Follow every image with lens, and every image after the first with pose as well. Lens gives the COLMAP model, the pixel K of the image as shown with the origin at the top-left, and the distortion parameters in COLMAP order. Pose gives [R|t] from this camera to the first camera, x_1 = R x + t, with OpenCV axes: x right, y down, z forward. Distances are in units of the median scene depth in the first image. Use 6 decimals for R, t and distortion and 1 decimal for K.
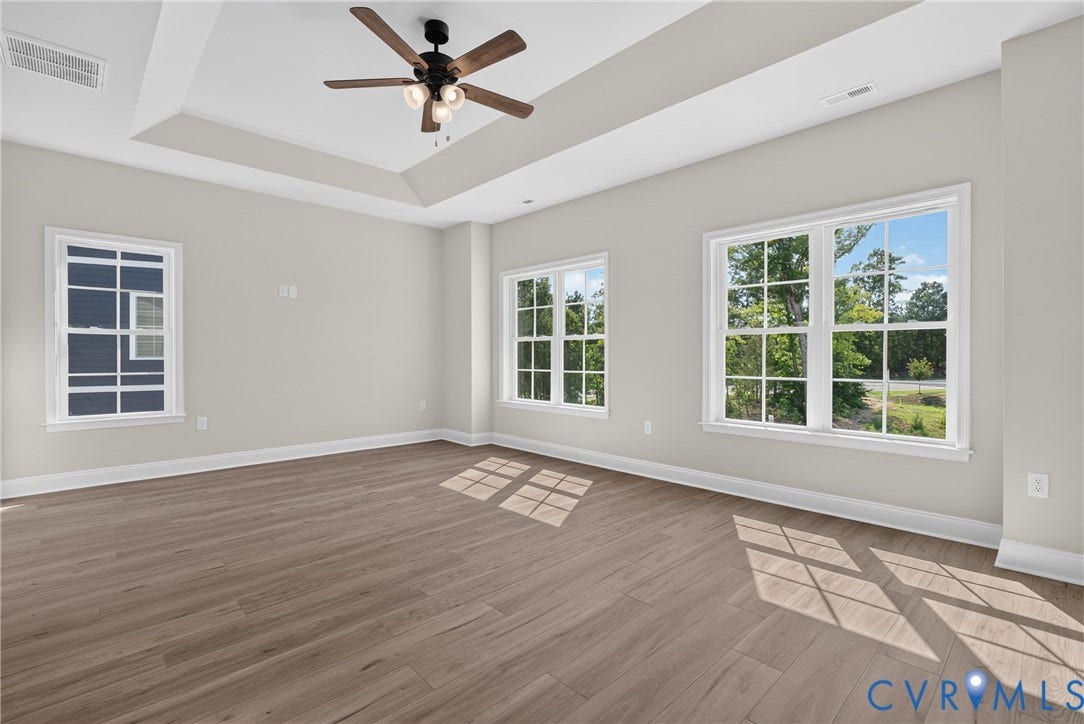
lens RADIAL K [[497.2, 0, 544.4], [0, 497.2, 357.0], [0, 0, 1]] dist [-0.002769, -0.000363]
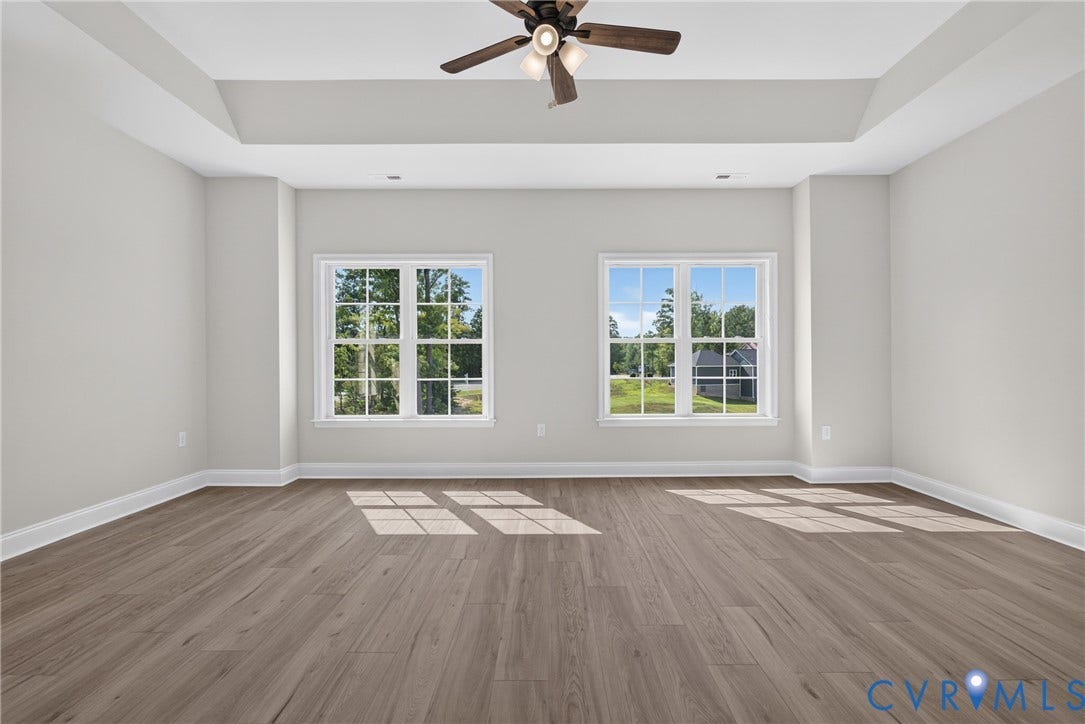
lens RADIAL K [[493.5, 0, 552.5], [0, 493.5, 359.7], [0, 0, 1]] dist [-0.000331, 0.000508]
pose [[0.686191, -0.000292, 0.727421, -0.438931], [0.007370, 0.999951, -0.006551, 0.001865], [-0.727384, 0.009857, 0.686160, 0.232252]]
